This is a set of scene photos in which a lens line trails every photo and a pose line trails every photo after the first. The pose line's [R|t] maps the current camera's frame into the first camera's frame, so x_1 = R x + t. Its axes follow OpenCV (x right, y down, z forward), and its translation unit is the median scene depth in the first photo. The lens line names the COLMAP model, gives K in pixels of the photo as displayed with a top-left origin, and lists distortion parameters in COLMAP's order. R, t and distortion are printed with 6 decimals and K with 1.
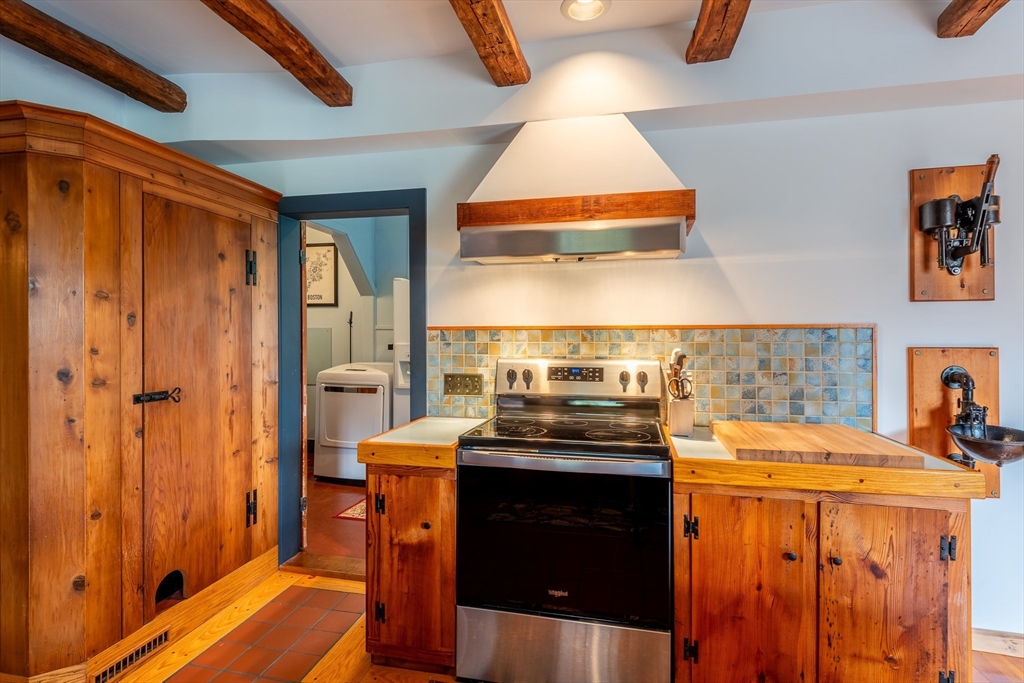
lens RADIAL K [[509.7, 0, 520.3], [0, 509.7, 338.7], [0, 0, 1]] dist [0.018233, -0.002572]
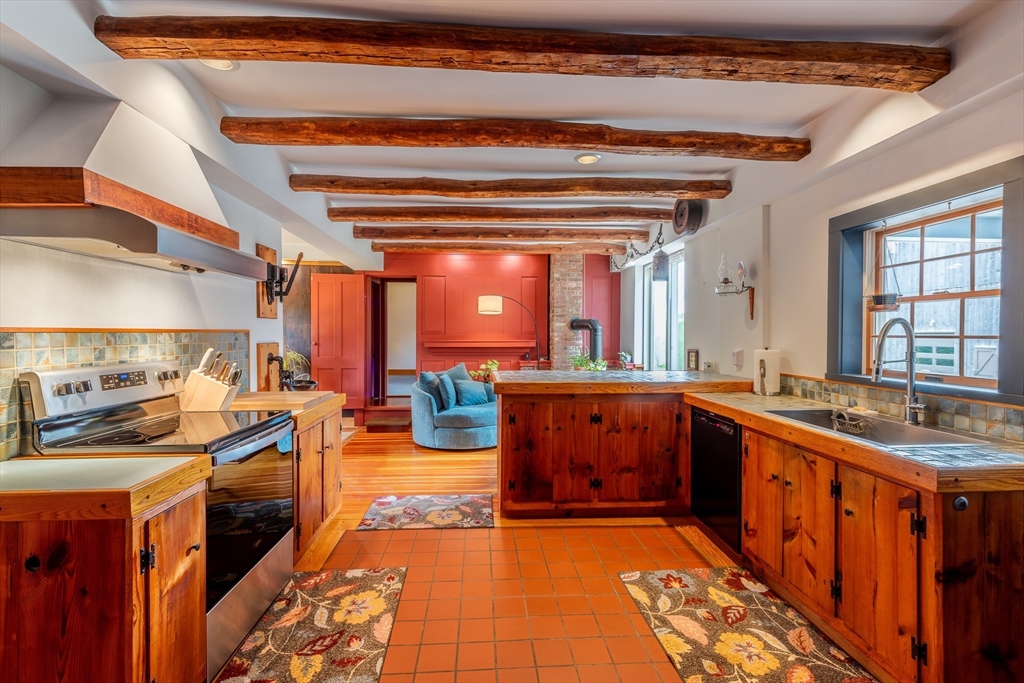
lens RADIAL K [[449.6, 0, 516.1], [0, 449.6, 341.7], [0, 0, 1]] dist [0.009477, -0.001294]
pose [[-0.300095, -0.018916, 0.953722, -0.908196], [0.002825, 0.999781, 0.020718, -0.016697], [-0.953905, 0.008911, -0.299976, 0.556825]]
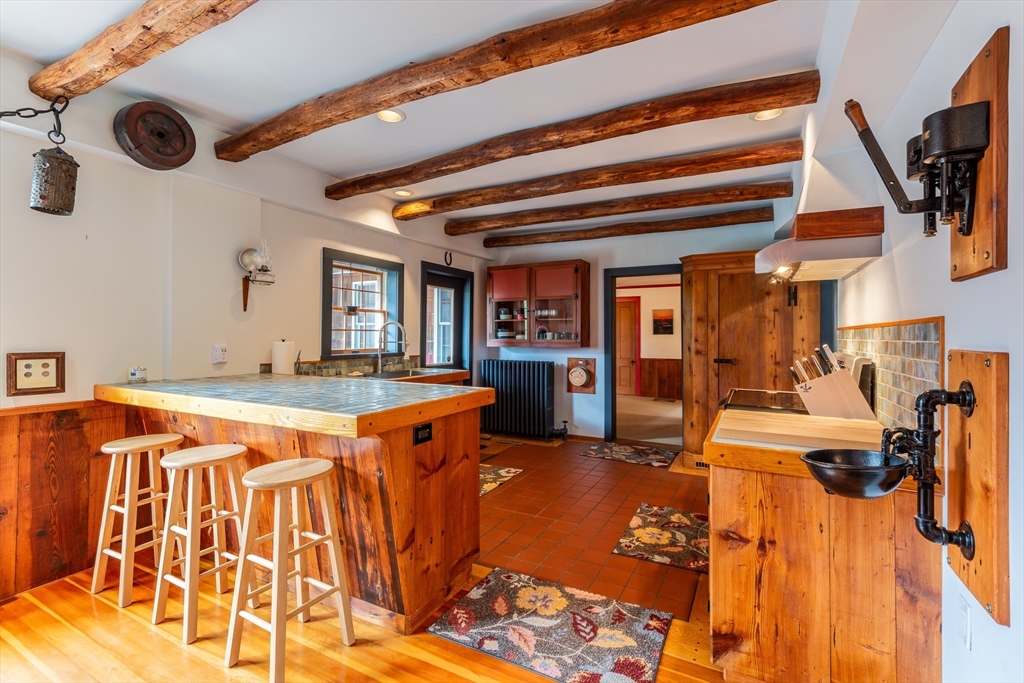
lens RADIAL K [[449.6, 0, 510.6], [0, 449.6, 332.4], [0, 0, 1]] dist [0.009477, -0.001294]
pose [[-0.265057, -0.007891, -0.964201, 1.324591], [-0.012346, 0.999912, -0.004790, 0.004532], [0.964154, 0.010635, -0.265131, 0.535936]]
